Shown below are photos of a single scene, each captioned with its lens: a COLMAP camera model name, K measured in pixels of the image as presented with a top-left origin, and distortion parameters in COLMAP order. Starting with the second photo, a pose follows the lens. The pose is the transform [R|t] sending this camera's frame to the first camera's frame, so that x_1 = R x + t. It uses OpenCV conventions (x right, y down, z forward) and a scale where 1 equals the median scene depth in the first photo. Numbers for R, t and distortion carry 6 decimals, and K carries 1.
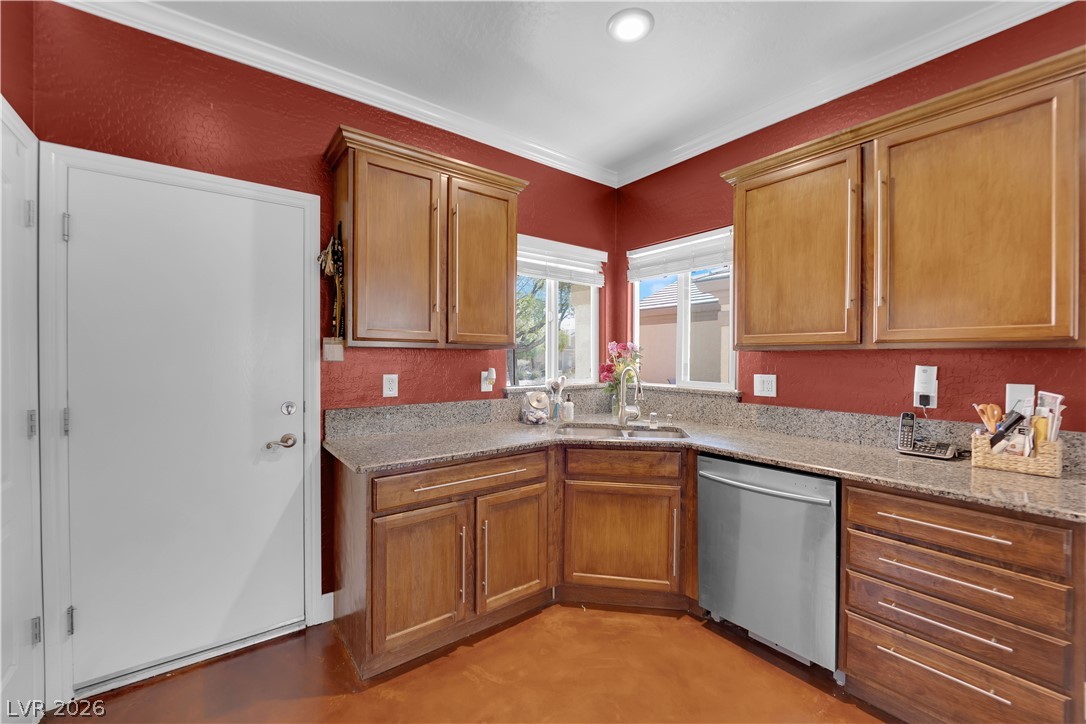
lens RADIAL K [[437.7, 0, 543.2], [0, 437.7, 359.8], [0, 0, 1]] dist [-0.014206, -0.000114]
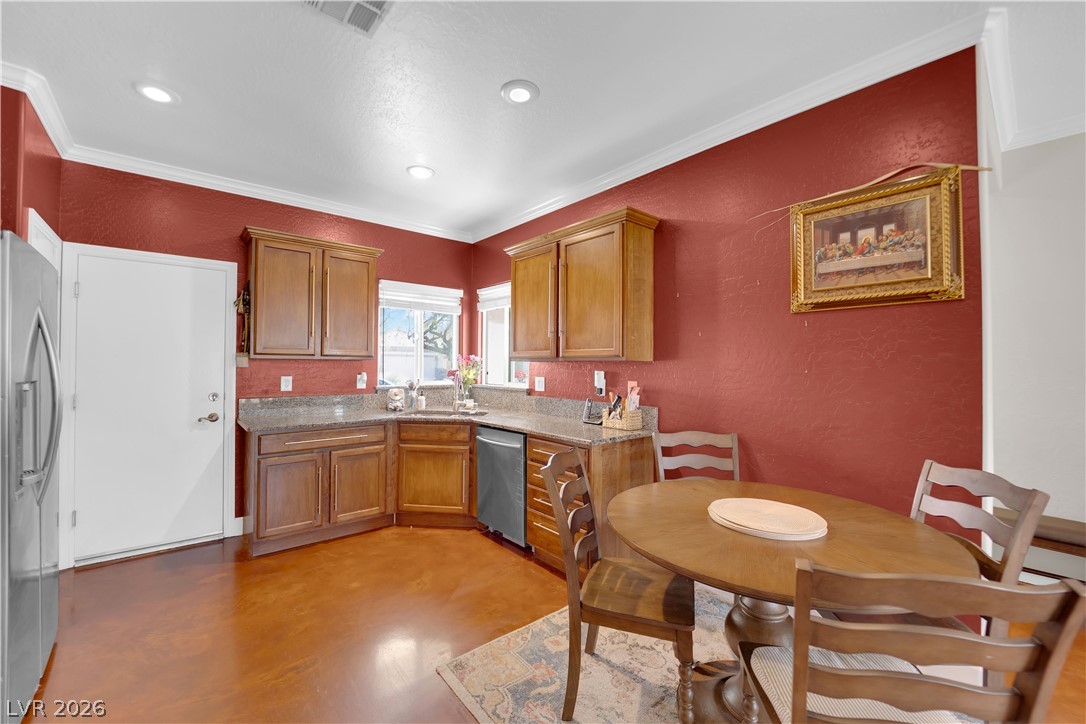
lens RADIAL K [[436.2, 0, 542.3], [0, 436.2, 359.7], [0, 0, 1]] dist [-0.006472, -0.004985]
pose [[0.998589, 0.002881, 0.053032, 0.503891], [-0.001879, 0.999819, -0.018941, 0.002907], [-0.053077, 0.018815, 0.998413, -0.616673]]
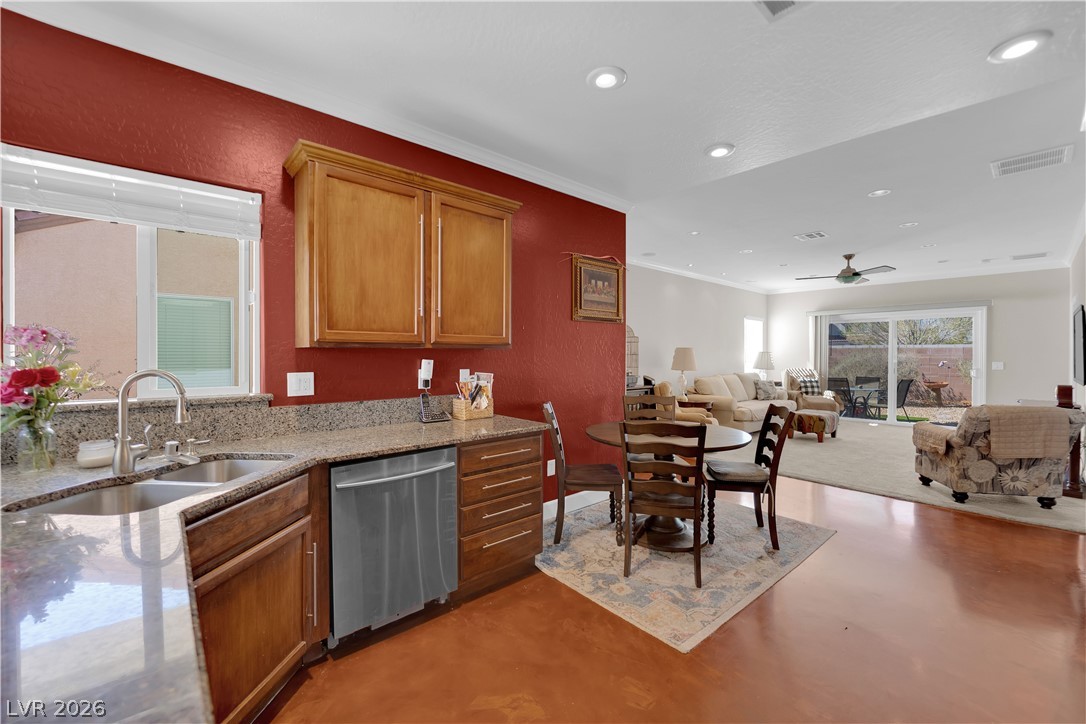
lens RADIAL K [[436.2, 0, 542.3], [0, 436.2, 359.7], [0, 0, 1]] dist [-0.006472, -0.004985]
pose [[-0.069283, -0.017645, 0.997441, -0.521718], [0.004633, 0.999827, 0.018009, -0.008973], [-0.997586, 0.005868, -0.069190, 0.636205]]
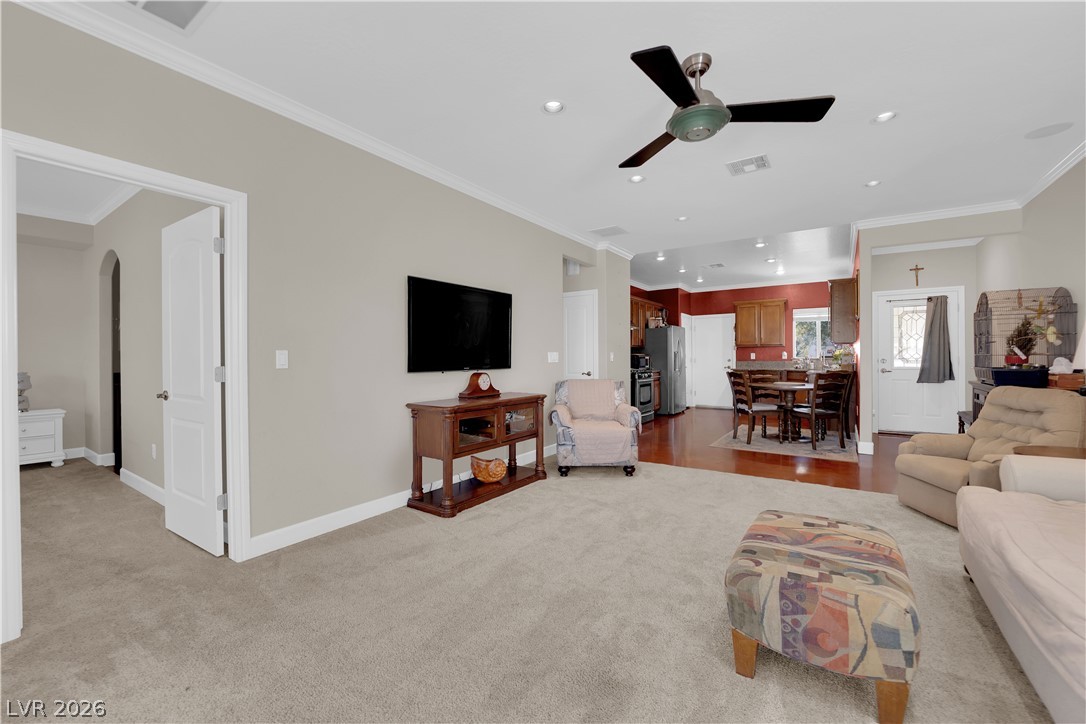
lens RADIAL K [[436.2, 0, 542.3], [0, 436.2, 359.7], [0, 0, 1]] dist [-0.006472, -0.004985]
pose [[0.312548, -0.001272, -0.949901, 3.098222], [-0.001794, 0.999997, -0.001929, 0.112656], [0.949900, 0.002308, 0.312544, -2.271202]]
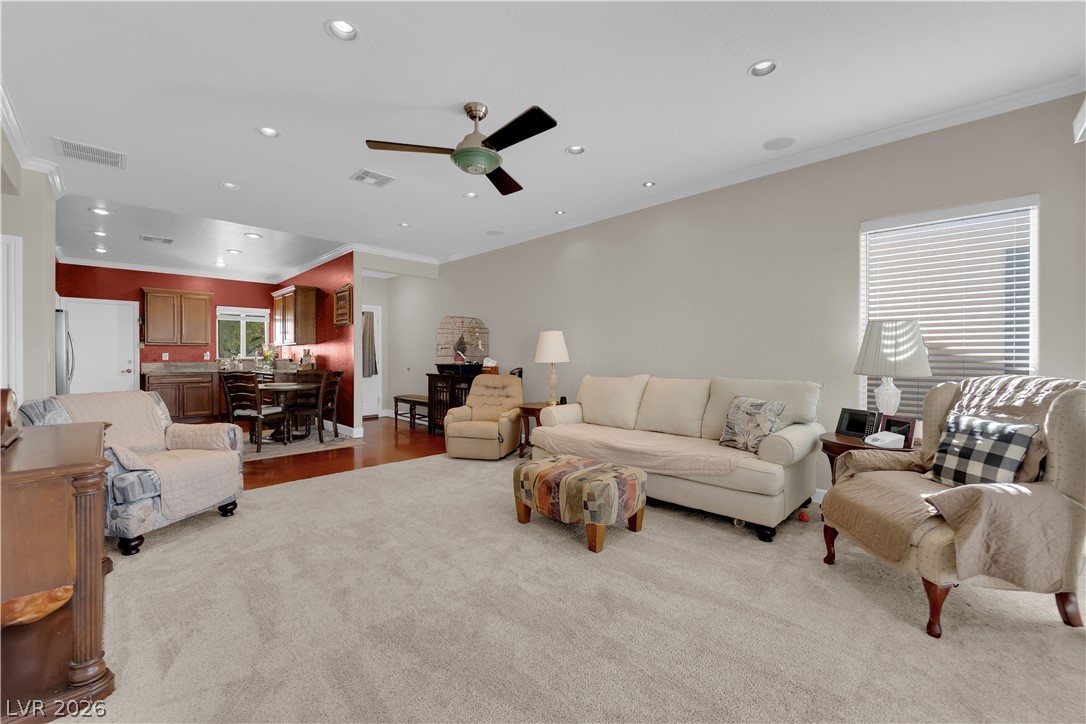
lens RADIAL K [[436.2, 0, 542.3], [0, 436.2, 359.7], [0, 0, 1]] dist [-0.006472, -0.004985]
pose [[0.989932, -0.006621, 0.141387, 2.190461], [0.006832, 0.999976, -0.001005, 0.116457], [-0.141377, 0.001961, 0.989954, -2.879975]]
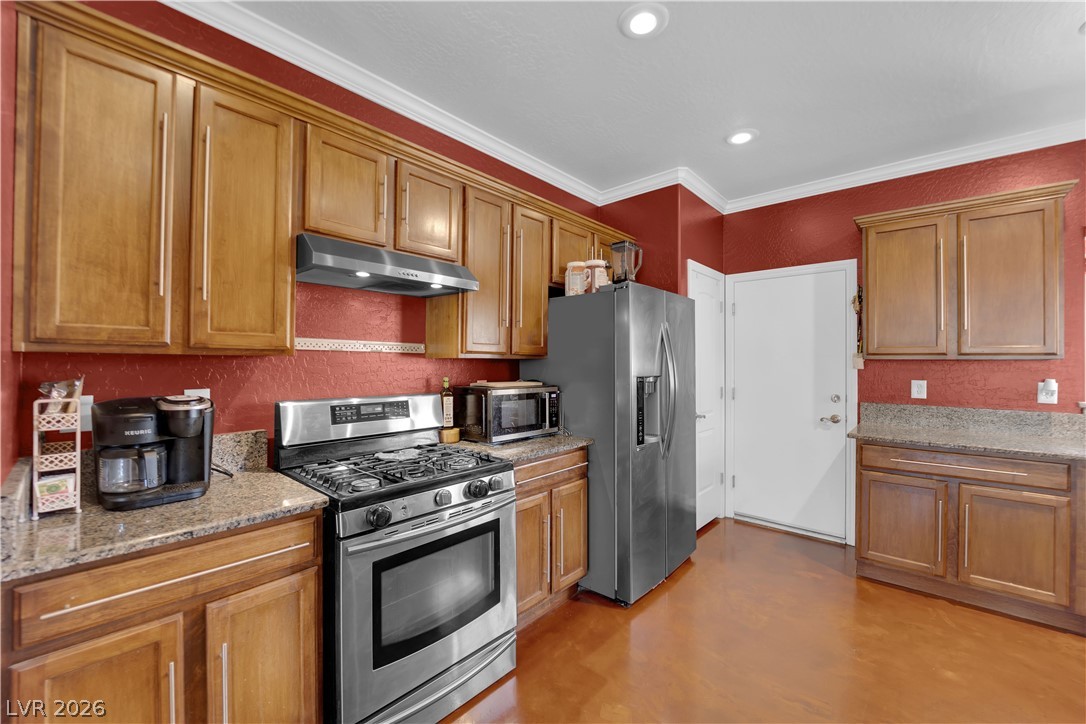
lens RADIAL K [[436.2, 0, 542.3], [0, 436.2, 359.7], [0, 0, 1]] dist [-0.006472, -0.004985]
pose [[0.186537, -0.009589, -0.982401, 0.738469], [-0.012964, 0.999841, -0.012221, 0.003174], [0.982362, 0.015015, 0.186383, -0.330187]]
